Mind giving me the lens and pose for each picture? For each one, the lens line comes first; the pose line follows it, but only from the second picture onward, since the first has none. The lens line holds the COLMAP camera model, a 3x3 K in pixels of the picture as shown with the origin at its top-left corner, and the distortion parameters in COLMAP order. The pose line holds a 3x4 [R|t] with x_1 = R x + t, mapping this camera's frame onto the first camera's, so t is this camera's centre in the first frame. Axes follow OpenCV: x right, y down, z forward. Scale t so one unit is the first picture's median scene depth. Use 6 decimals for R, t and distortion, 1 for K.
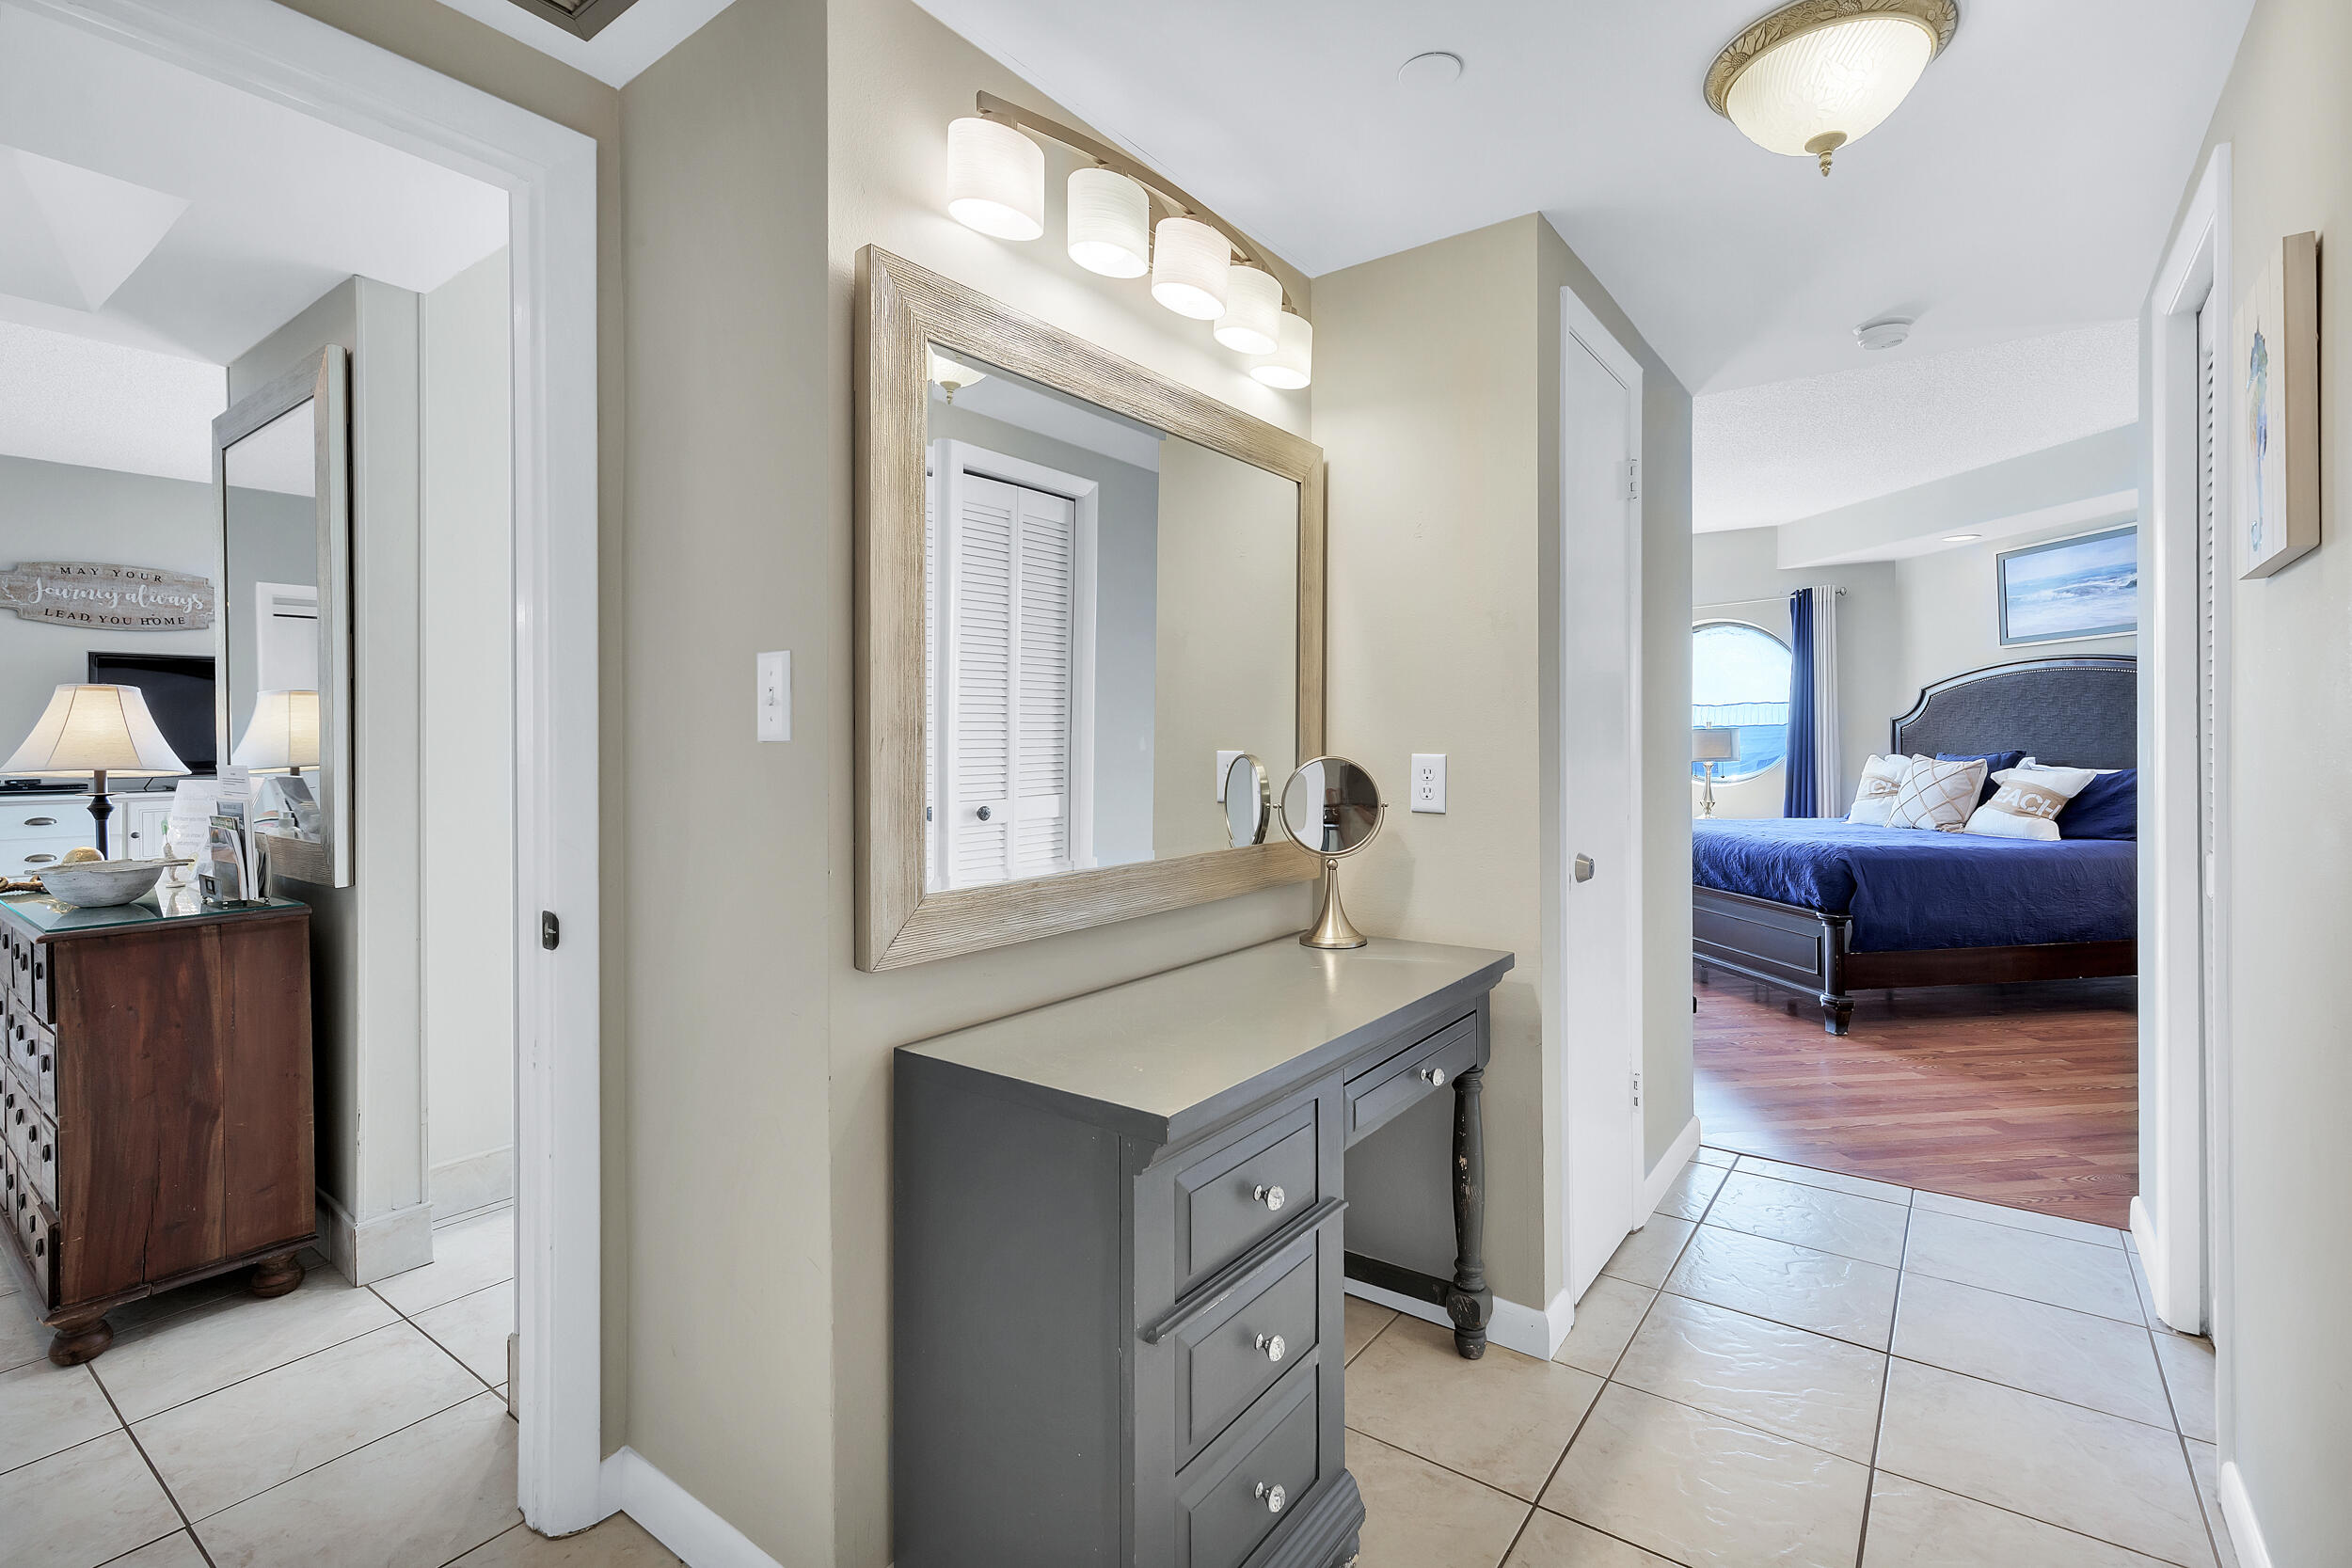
lens RADIAL K [[1077.2, 0, 1185.0], [0, 1077.2, 743.4], [0, 0, 1]] dist [0.013056, -0.003051]
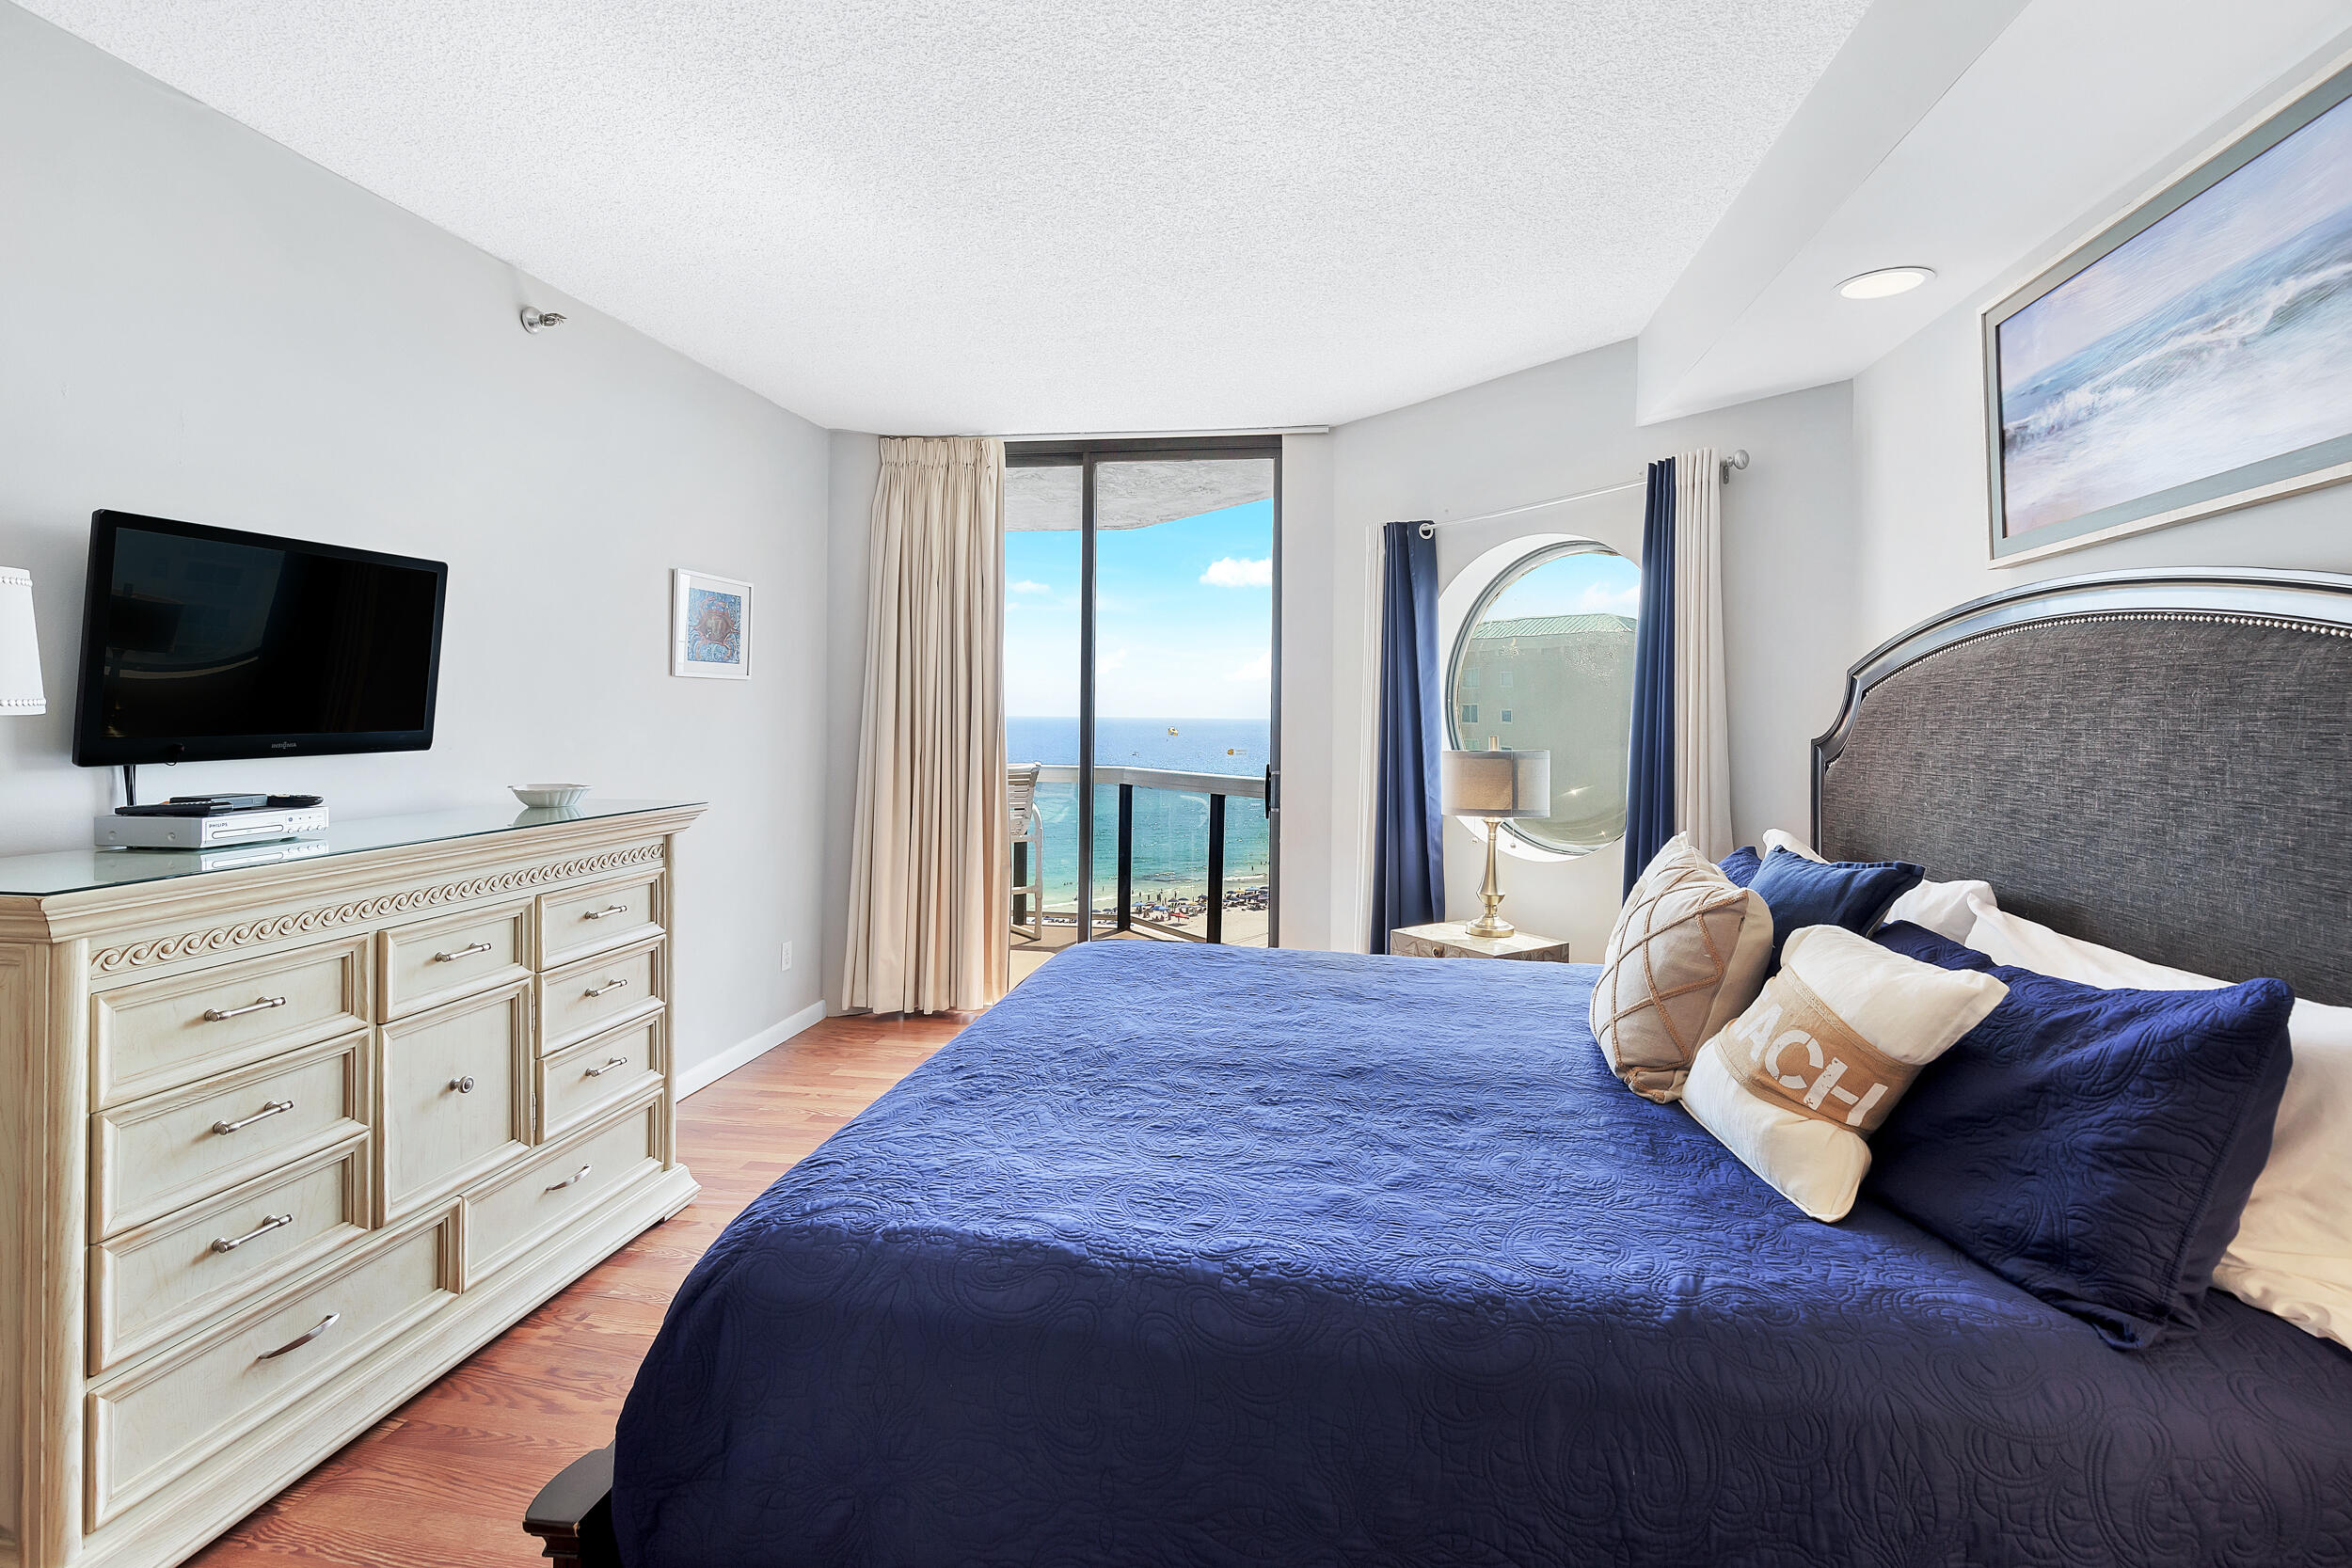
lens RADIAL K [[1077.2, 0, 1236.2], [0, 1077.2, 717.3], [0, 0, 1]] dist [0.013056, -0.003051]
pose [[0.954322, 0.012659, -0.298512, 0.674200], [-0.012981, 0.999915, 0.000905, -0.036513], [0.298498, 0.003011, 0.954405, 0.622513]]
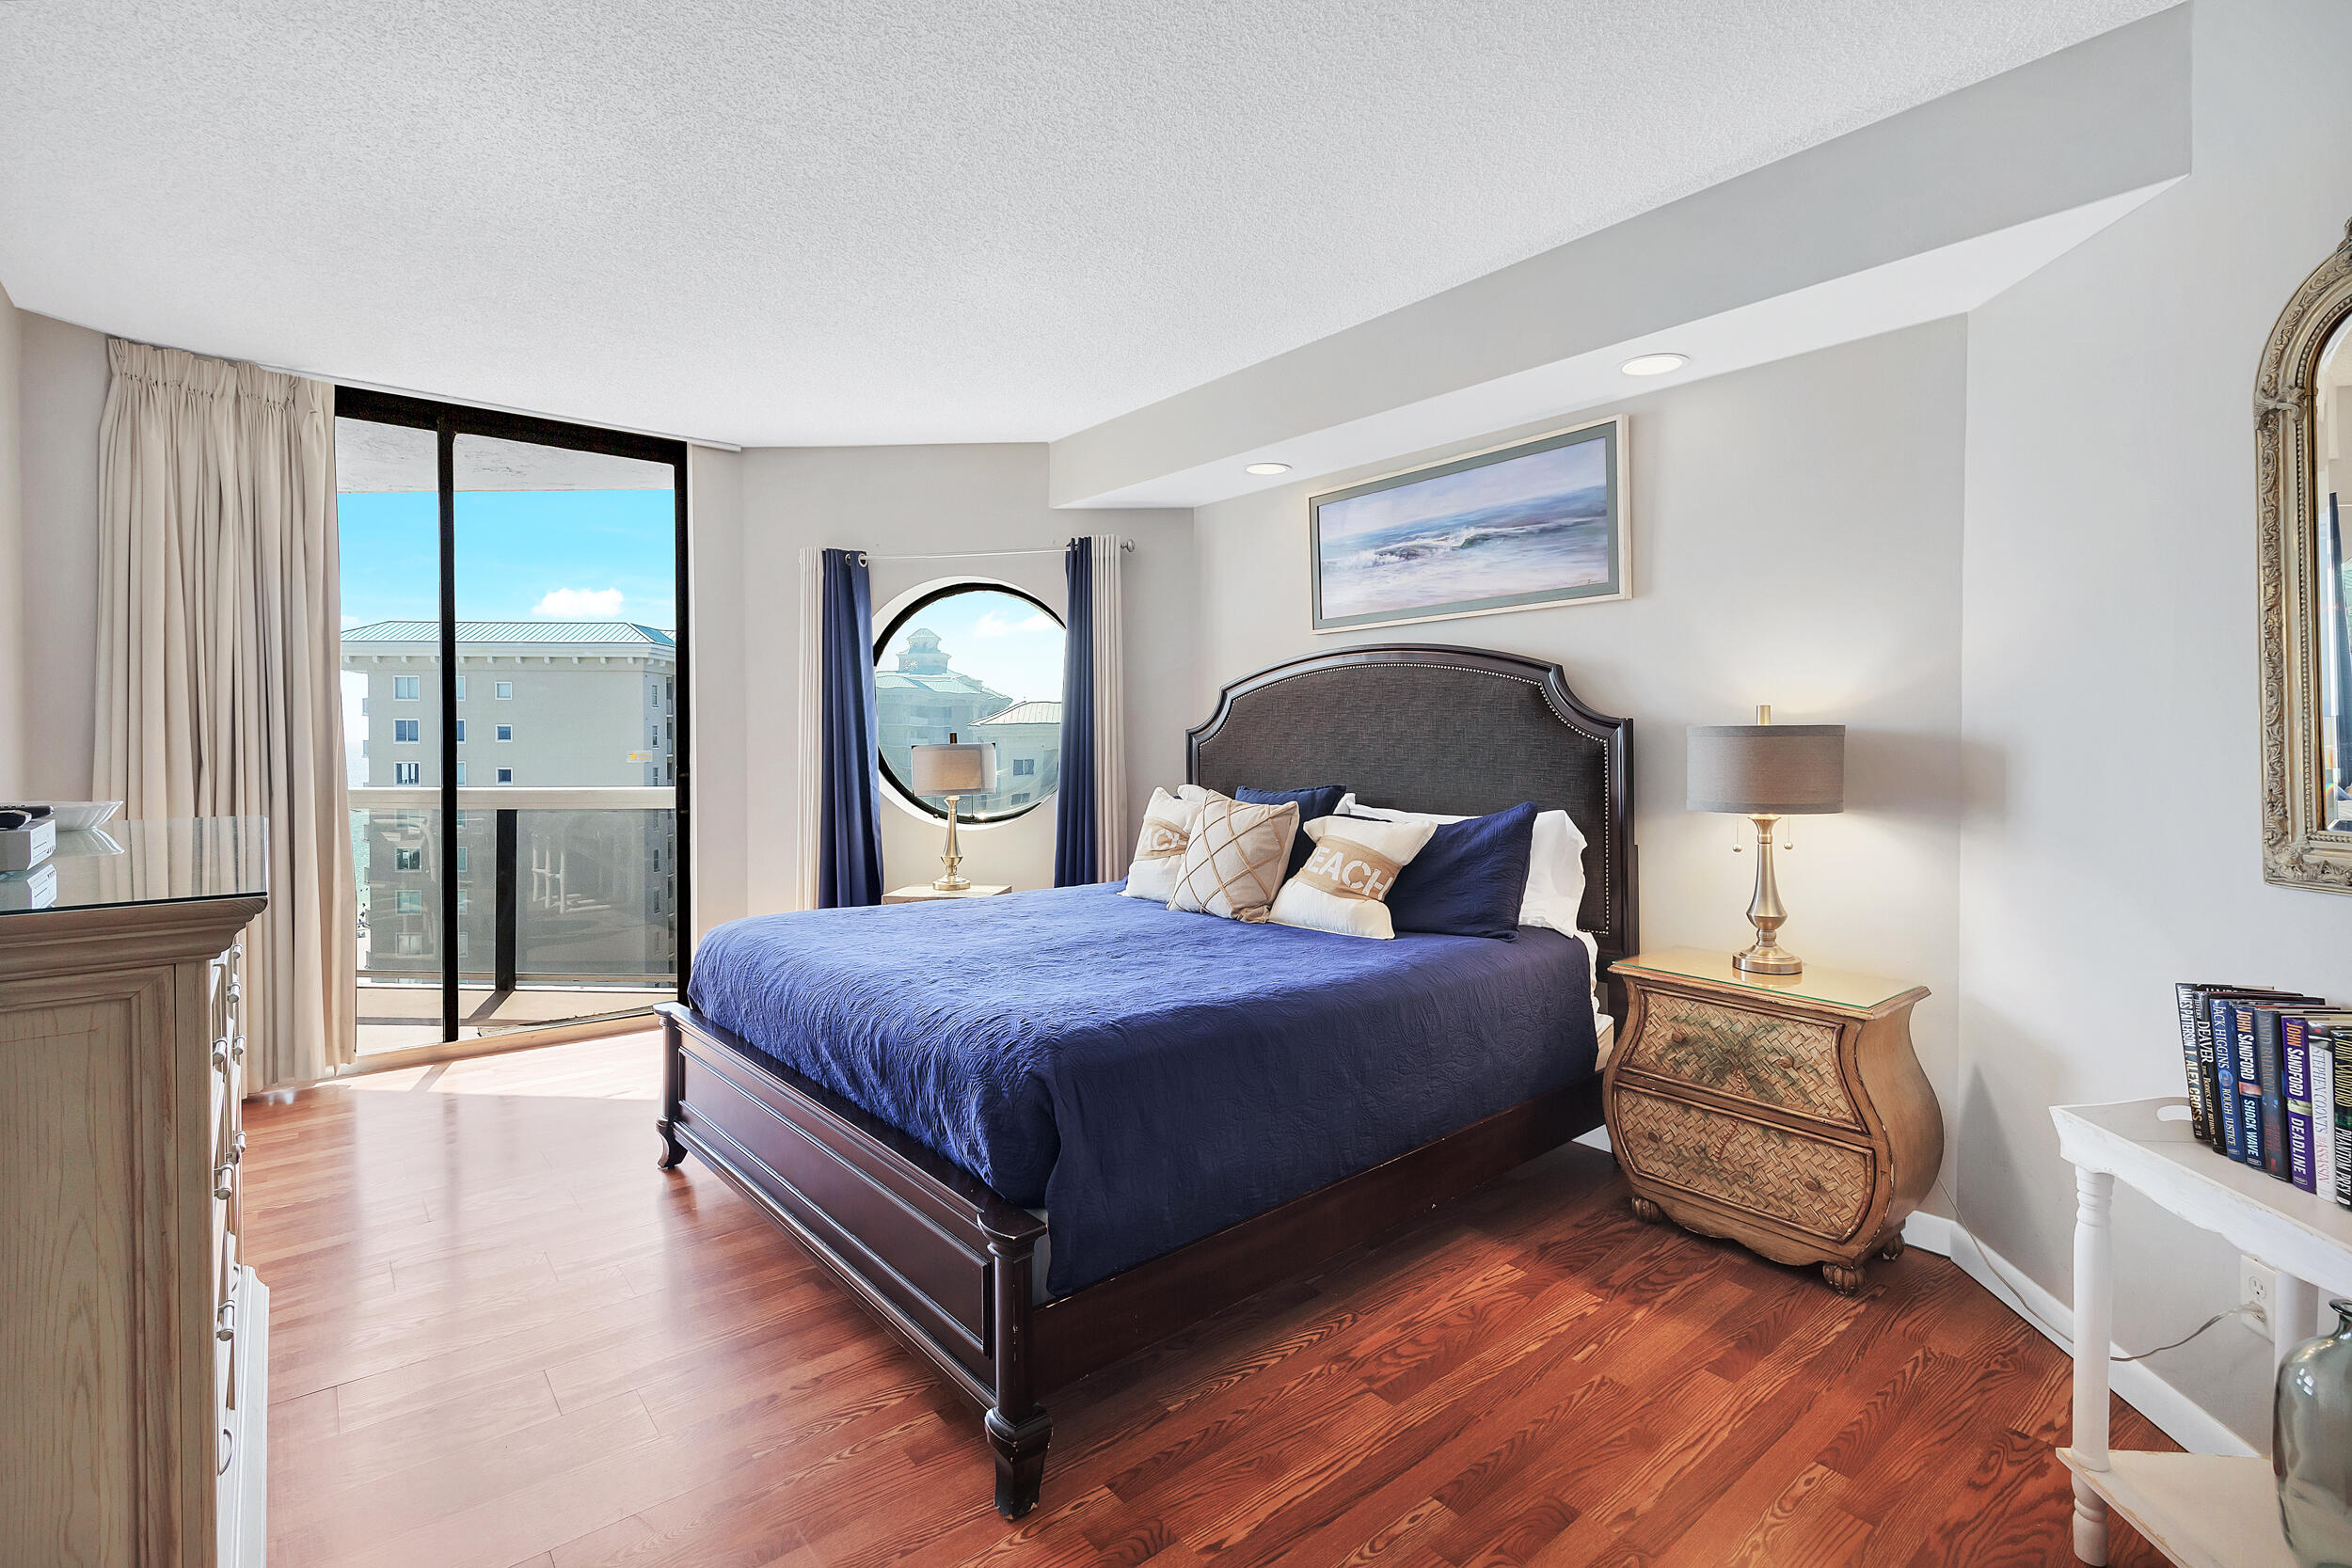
lens RADIAL K [[1077.2, 0, 1184.2], [0, 1077.2, 764.4], [0, 0, 1]] dist [0.013056, -0.003051]
pose [[0.858263, -0.011414, 0.513084, 0.354048], [-0.000418, 0.999737, 0.022939, -0.021354], [-0.513211, -0.019902, 0.858032, 0.487129]]
